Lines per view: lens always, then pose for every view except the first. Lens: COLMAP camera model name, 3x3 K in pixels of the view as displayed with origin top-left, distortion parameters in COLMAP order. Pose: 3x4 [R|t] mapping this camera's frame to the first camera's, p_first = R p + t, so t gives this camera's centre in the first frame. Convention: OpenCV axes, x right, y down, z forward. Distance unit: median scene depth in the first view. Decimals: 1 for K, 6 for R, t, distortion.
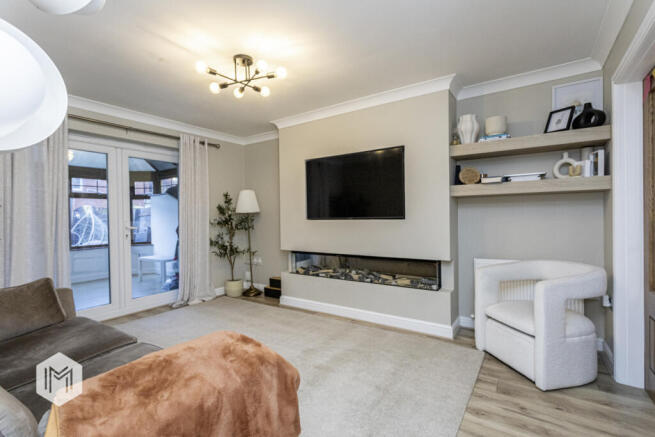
lens RADIAL K [[308.7, 0, 327.0], [0, 308.7, 217.0], [0, 0, 1]] dist [0.004612, -0.000908]
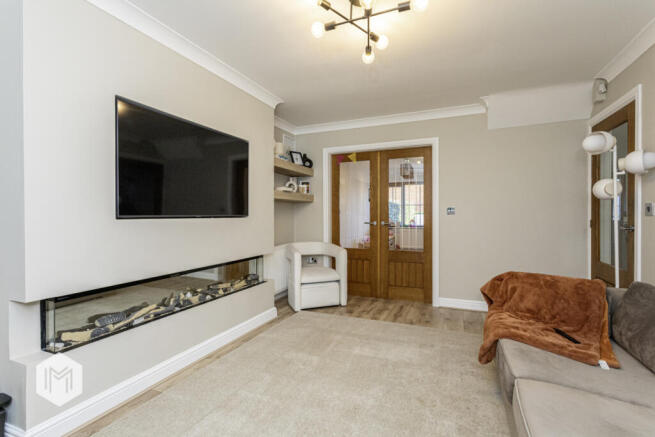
lens RADIAL K [[308.7, 0, 329.2], [0, 308.7, 218.3], [0, 0, 1]] dist [0.004612, -0.000908]
pose [[-0.197730, 0.007487, 0.980228, -0.704778], [0.015055, 0.999876, -0.004601, 0.016601], [-0.980141, 0.013848, -0.197818, 0.891941]]
